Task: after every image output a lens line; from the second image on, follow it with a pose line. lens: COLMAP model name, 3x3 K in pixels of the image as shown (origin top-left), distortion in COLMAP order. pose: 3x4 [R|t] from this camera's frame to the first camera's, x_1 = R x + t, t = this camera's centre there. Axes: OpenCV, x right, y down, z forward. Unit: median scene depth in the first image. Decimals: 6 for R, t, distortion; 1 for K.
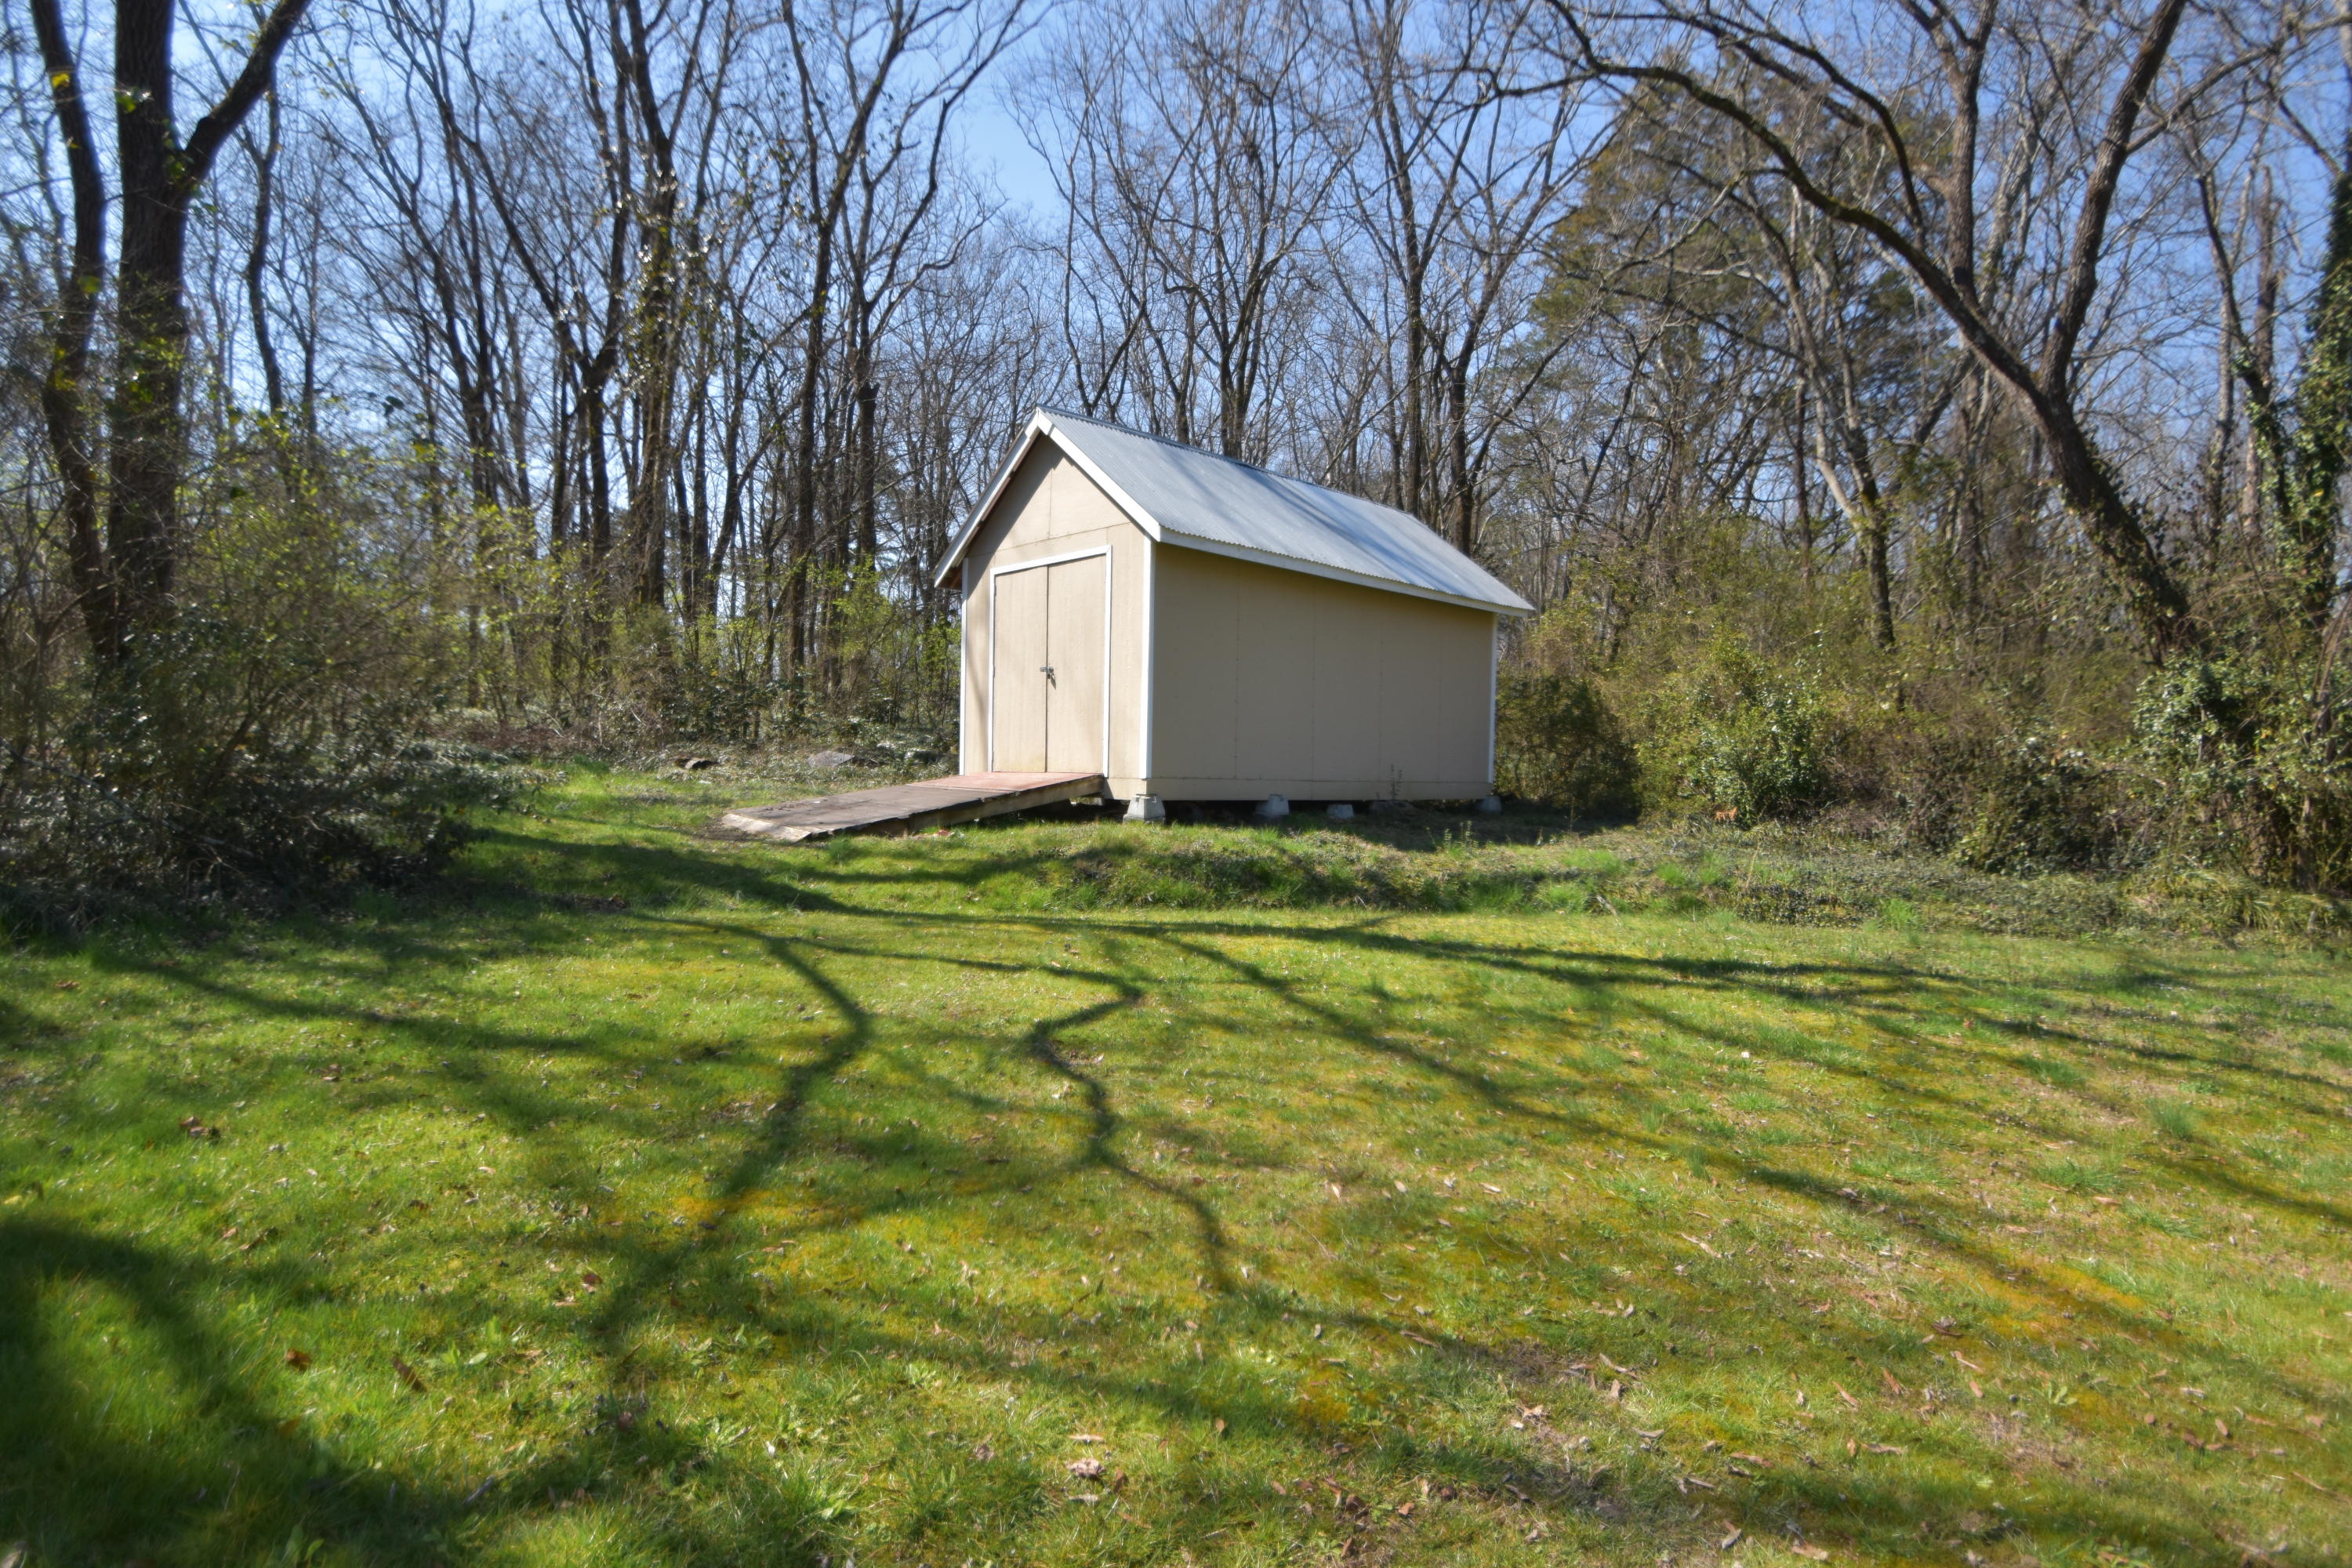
lens RADIAL K [[1146.9, 0, 1175.4], [0, 1146.9, 787.1], [0, 0, 1]] dist [-0.000520, -0.000009]
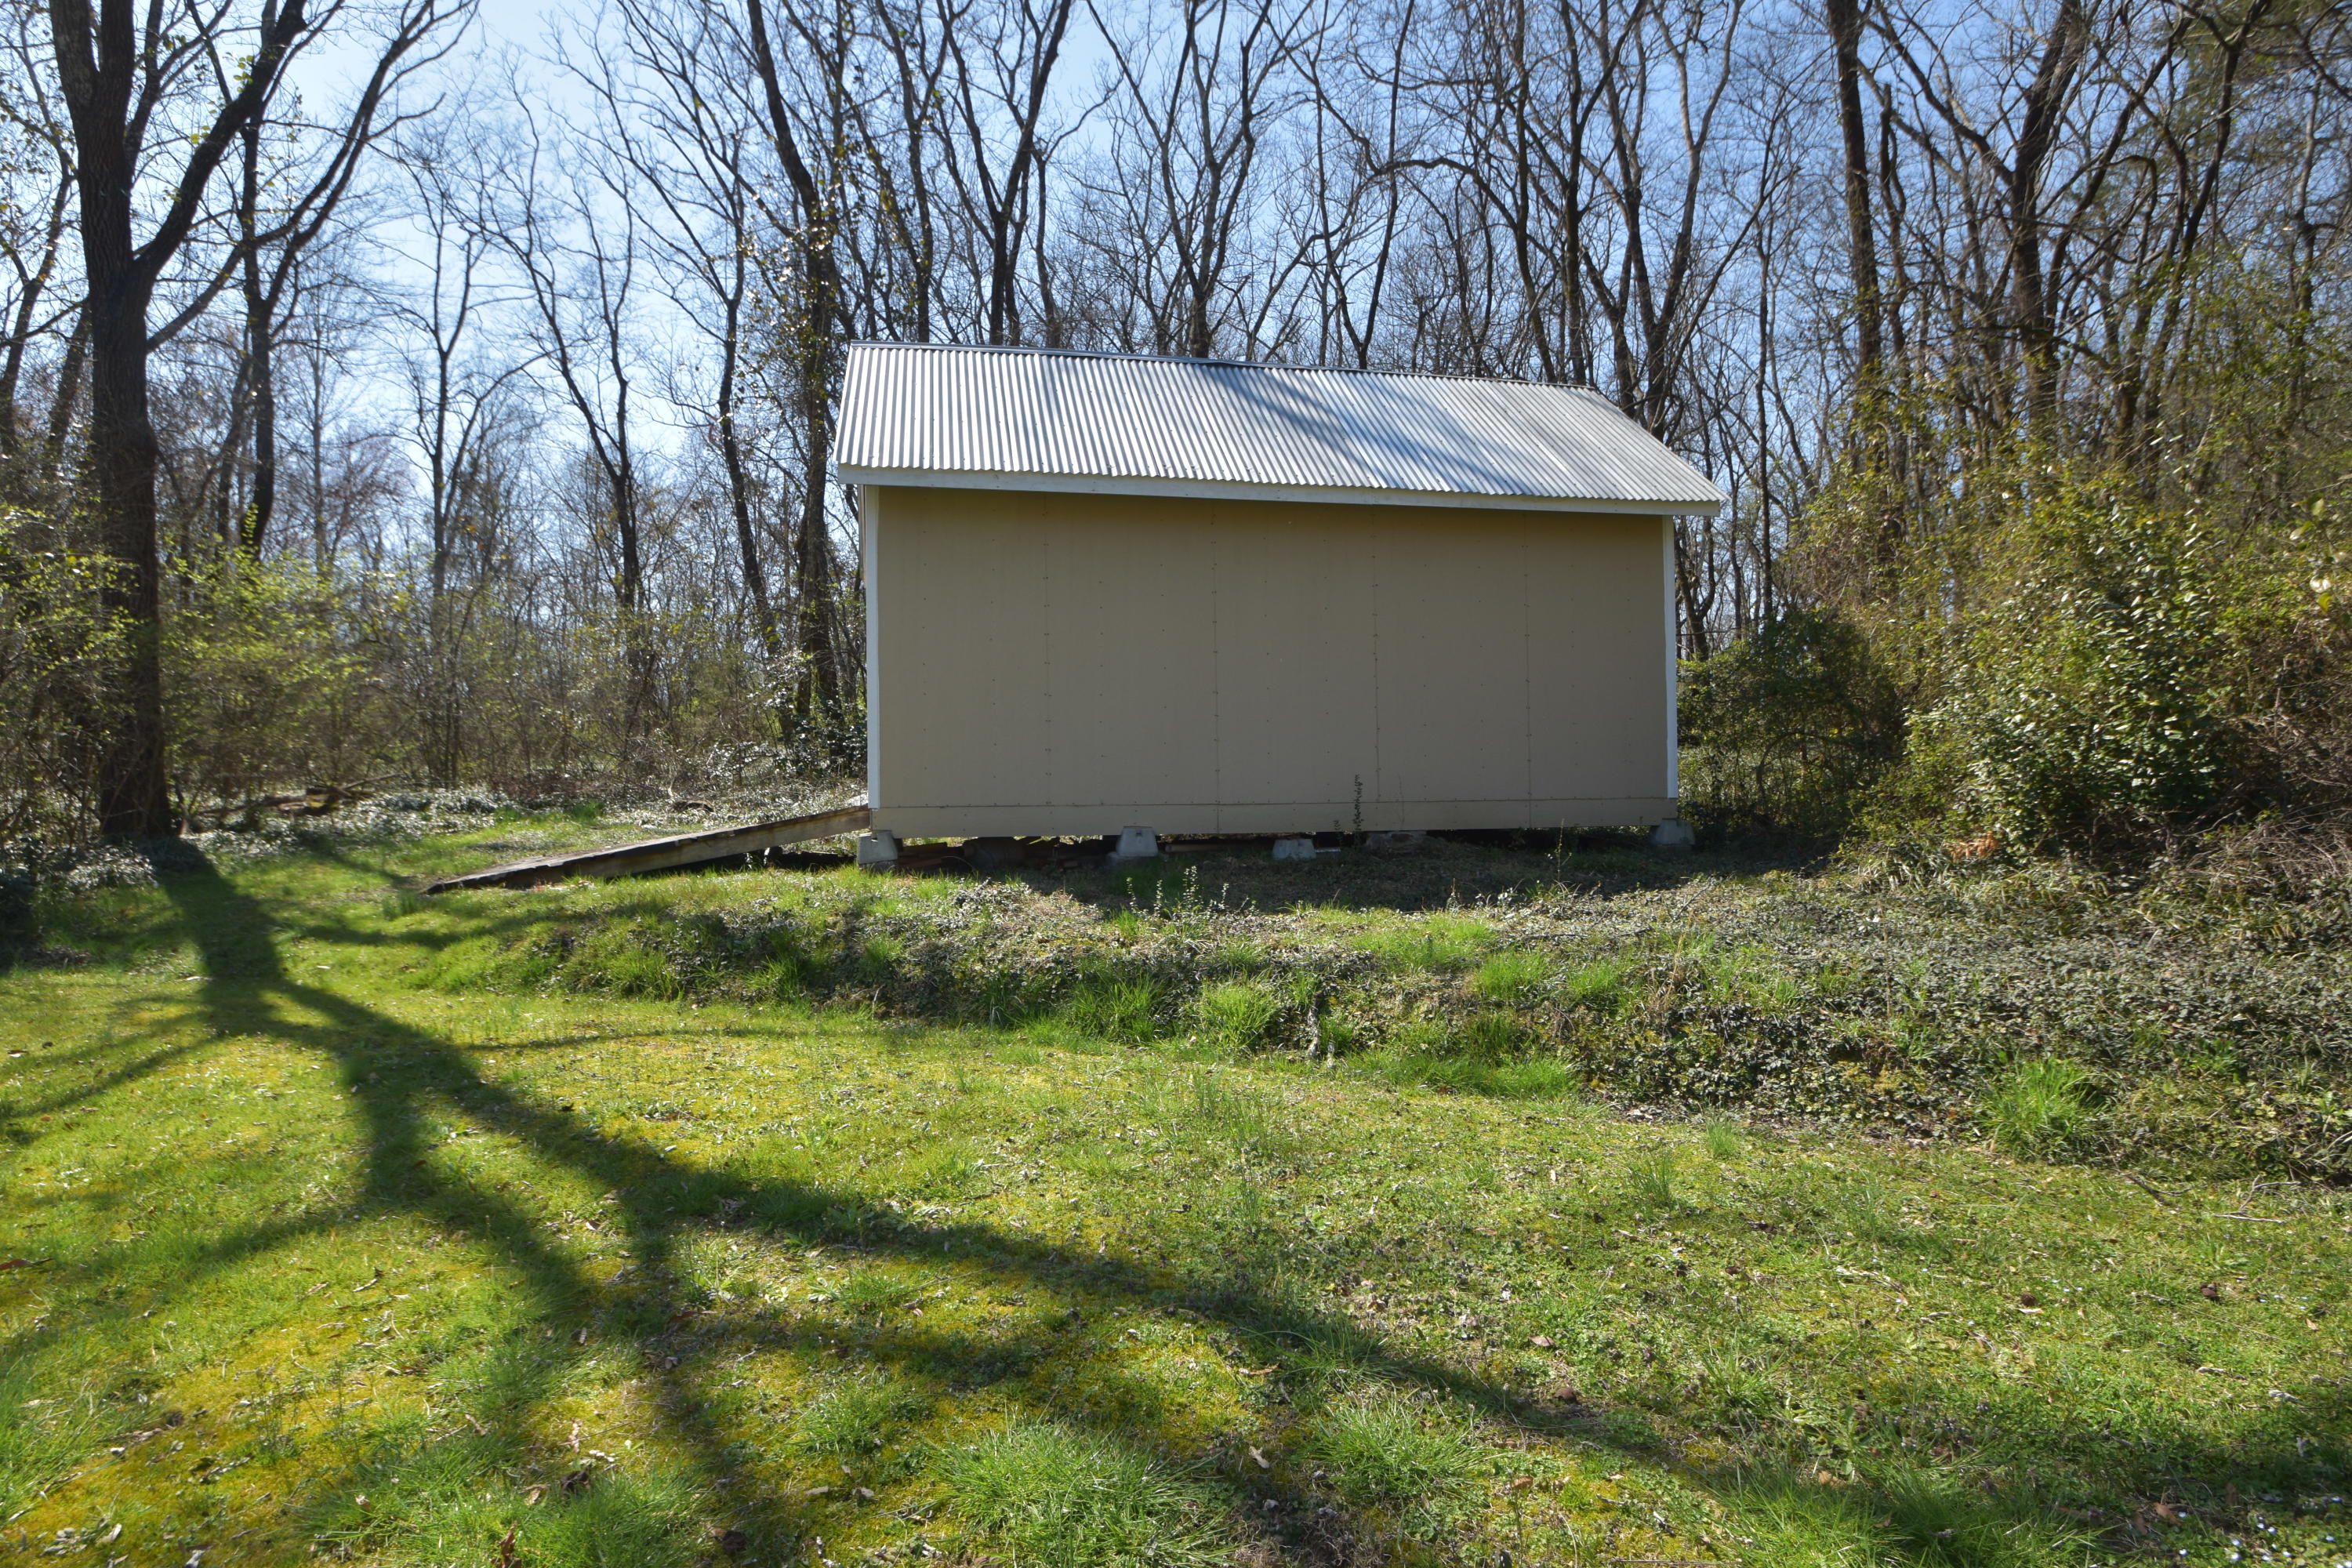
lens RADIAL K [[1233.0, 0, 1176.2], [0, 1233.0, 787.3], [0, 0, 1]] dist [0.000951, 0.000022]
pose [[0.855190, -0.047652, -0.516119, 0.458042], [0.028457, 0.998580, -0.045045, 0.012744], [0.517532, 0.023835, 0.855332, 0.375825]]
